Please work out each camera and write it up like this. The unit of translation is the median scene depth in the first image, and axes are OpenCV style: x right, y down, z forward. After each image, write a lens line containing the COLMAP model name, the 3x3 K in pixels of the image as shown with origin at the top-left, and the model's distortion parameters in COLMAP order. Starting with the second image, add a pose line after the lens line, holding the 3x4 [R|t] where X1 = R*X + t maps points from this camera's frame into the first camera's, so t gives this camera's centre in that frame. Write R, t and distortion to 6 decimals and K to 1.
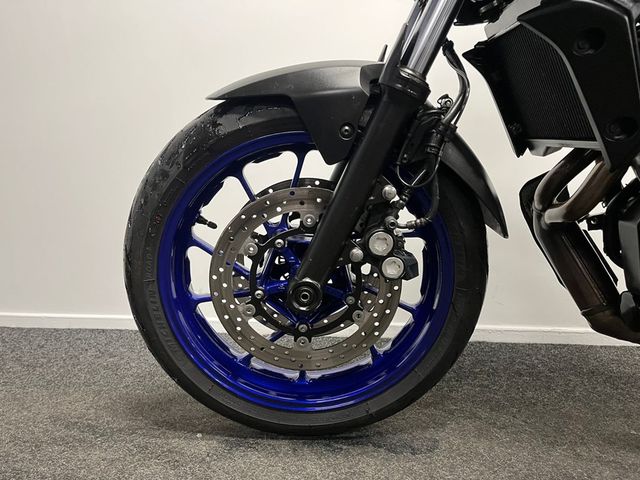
lens RADIAL K [[479.4, 0, 319.2], [0, 479.4, 235.2], [0, 0, 1]] dist [0.077326, -0.098004]
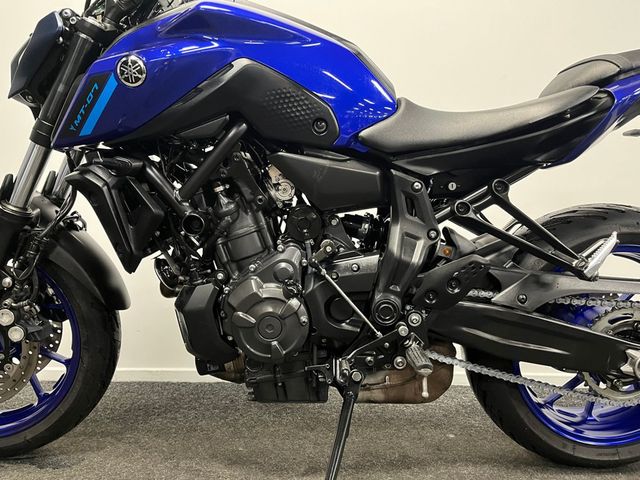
lens RADIAL K [[479.4, 0, 319.2], [0, 479.4, 235.2], [0, 0, 1]] dist [0.077326, -0.098004]
pose [[0.995551, 0.010181, 0.093672, 0.793357], [-0.002917, 0.996999, -0.077356, -0.100143], [-0.094179, 0.076739, 0.992593, -0.471115]]
